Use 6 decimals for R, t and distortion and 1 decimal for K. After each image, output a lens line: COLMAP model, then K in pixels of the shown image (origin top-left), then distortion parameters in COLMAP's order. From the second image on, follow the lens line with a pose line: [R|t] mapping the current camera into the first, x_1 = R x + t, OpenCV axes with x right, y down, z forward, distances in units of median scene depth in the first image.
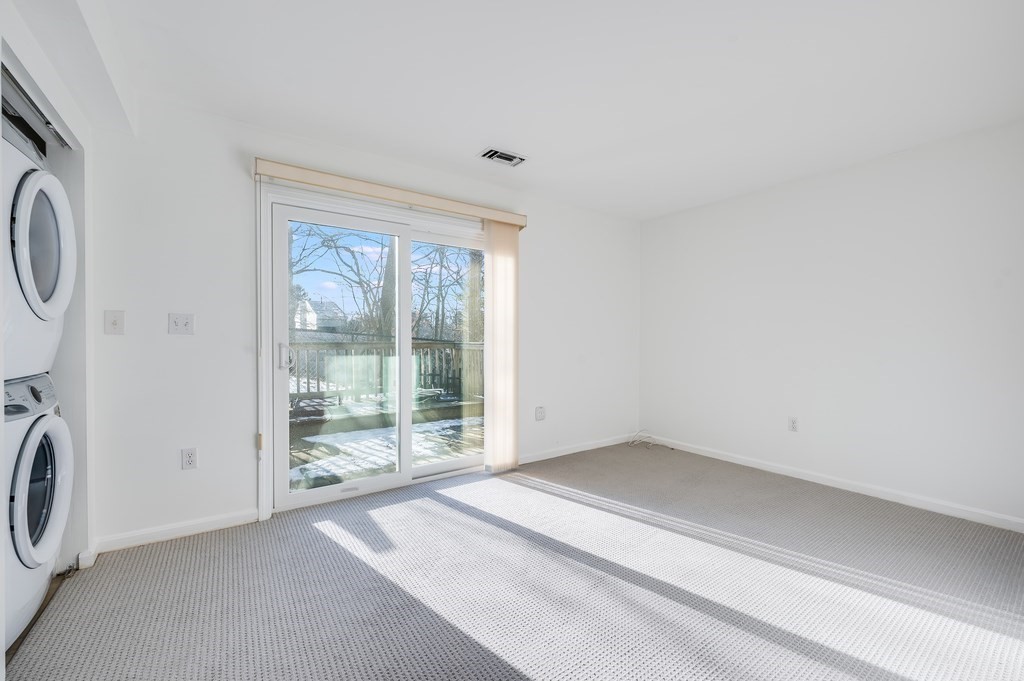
lens RADIAL K [[410.9, 0, 512.0], [0, 410.9, 341.6], [0, 0, 1]] dist [-0.001212, 0.000052]
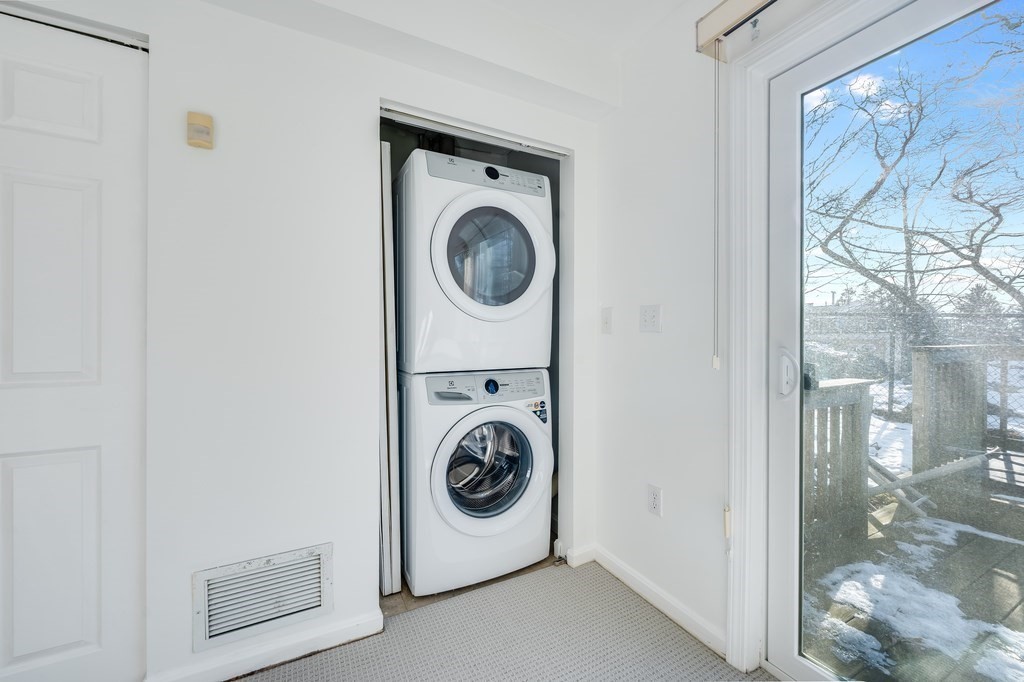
lens RADIAL K [[413.2, 0, 511.2], [0, 413.2, 342.6], [0, 0, 1]] dist [-0.001664, -0.000031]
pose [[-0.121192, -0.002033, -0.992627, -0.016538], [-0.010415, 0.999945, -0.000776, 0.004989], [0.992574, 0.010244, -0.121207, 0.769698]]
